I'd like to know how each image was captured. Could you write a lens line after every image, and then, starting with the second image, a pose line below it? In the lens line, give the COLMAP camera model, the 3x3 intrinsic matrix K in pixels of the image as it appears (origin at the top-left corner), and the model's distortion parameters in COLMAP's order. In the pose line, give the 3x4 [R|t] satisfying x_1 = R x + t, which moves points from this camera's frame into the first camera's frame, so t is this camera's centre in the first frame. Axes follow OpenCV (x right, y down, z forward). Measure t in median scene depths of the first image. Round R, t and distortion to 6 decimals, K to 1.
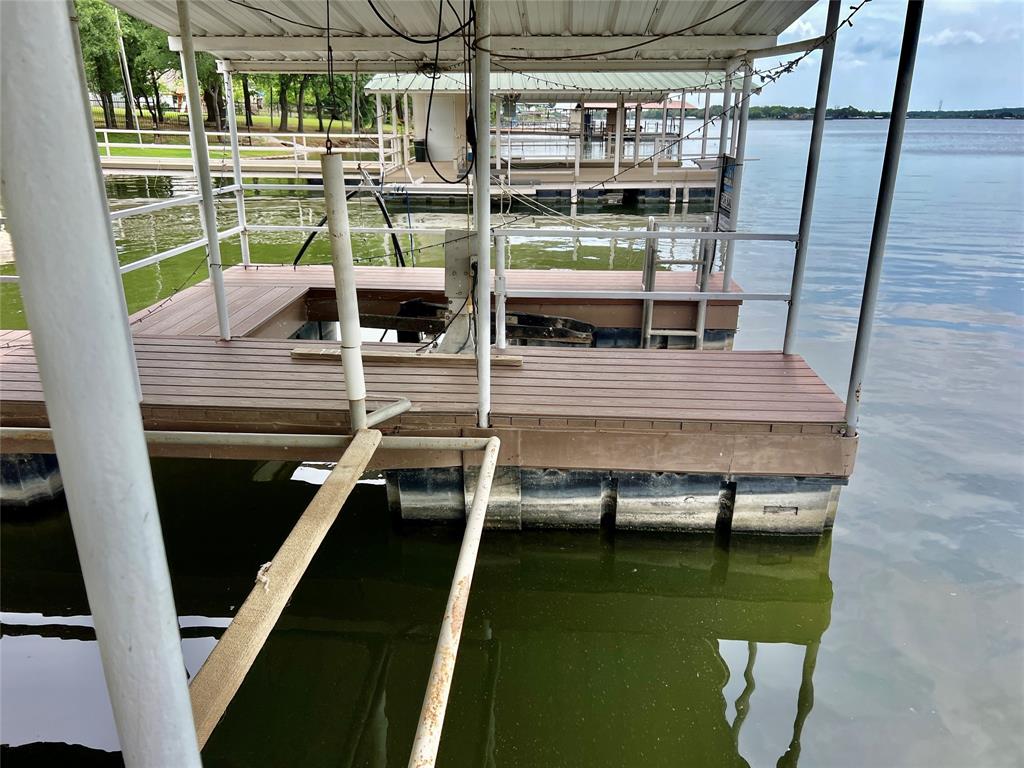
lens RADIAL K [[767.0, 0, 512.0], [0, 767.0, 384.0], [0, 0, 1]] dist [0.006471, 0.000082]
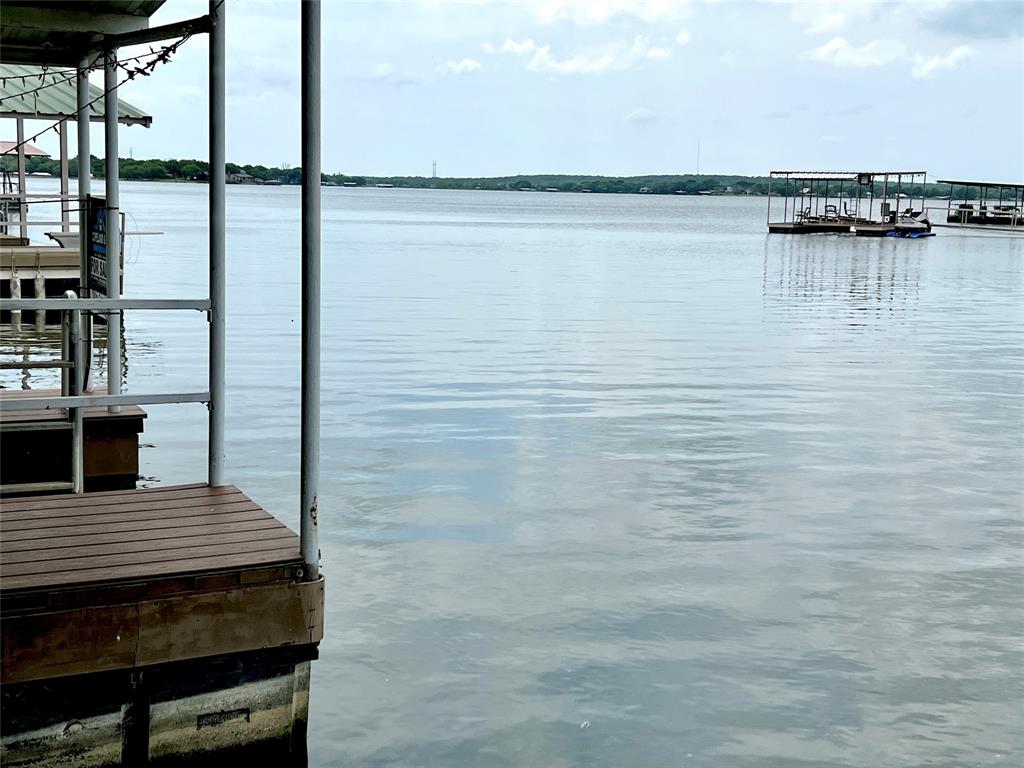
lens RADIAL K [[1455.6, 0, 512.0], [0, 1455.6, 384.0], [0, 0, 1]] dist [0.182581, -0.586656]
pose [[0.868585, -0.041602, 0.493791, -0.025361], [0.143291, 0.974987, -0.169907, 0.134910], [-0.474371, 0.218334, 0.852820, -0.187587]]
